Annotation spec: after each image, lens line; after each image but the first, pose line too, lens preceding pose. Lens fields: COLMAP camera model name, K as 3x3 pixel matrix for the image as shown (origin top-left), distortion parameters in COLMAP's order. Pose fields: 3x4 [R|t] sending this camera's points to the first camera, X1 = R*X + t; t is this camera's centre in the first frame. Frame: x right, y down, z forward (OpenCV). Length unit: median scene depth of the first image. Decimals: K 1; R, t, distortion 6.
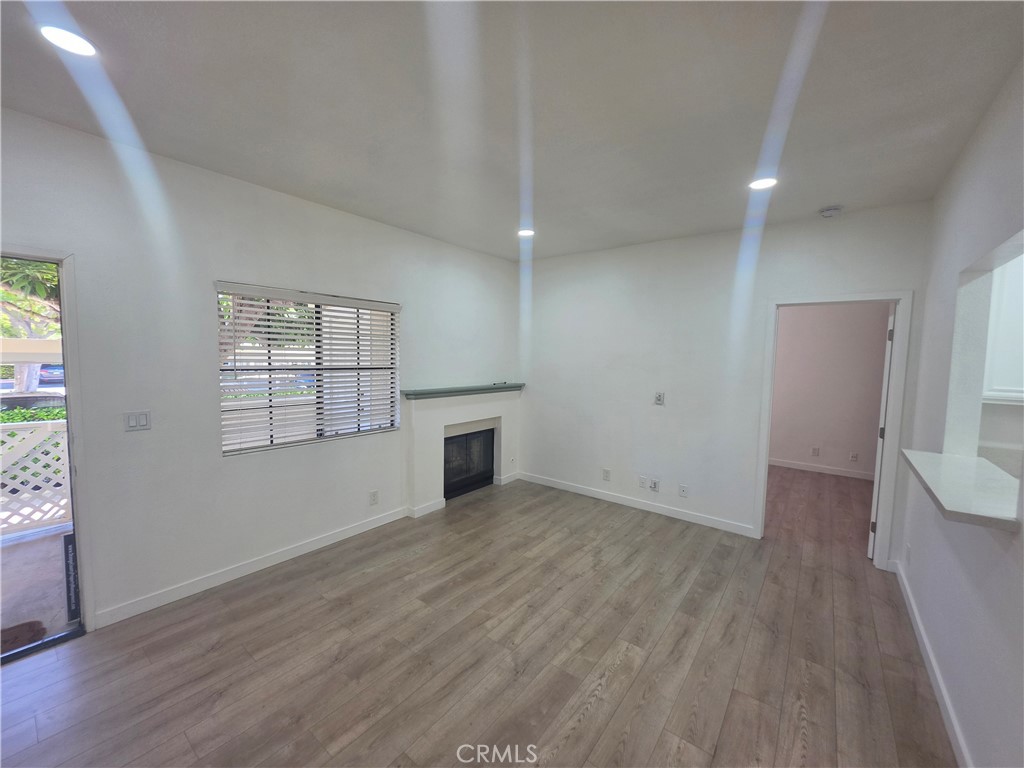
lens RADIAL K [[408.9, 0, 508.1], [0, 408.9, 386.1], [0, 0, 1]] dist [-0.002588, -0.000020]
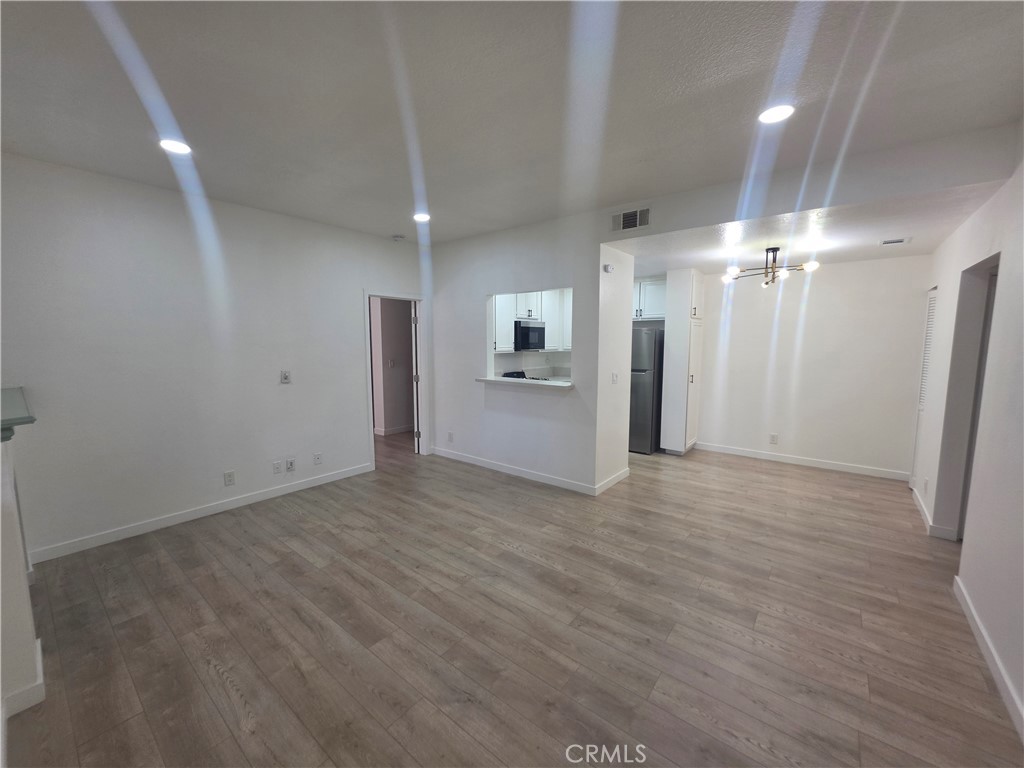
lens RADIAL K [[408.9, 0, 508.1], [0, 408.9, 386.1], [0, 0, 1]] dist [-0.002588, -0.000020]
pose [[0.018899, -0.133028, 0.990932, -0.892300], [0.076477, 0.988398, 0.131229, -0.057433], [-0.996892, 0.073304, 0.028853, 0.647922]]
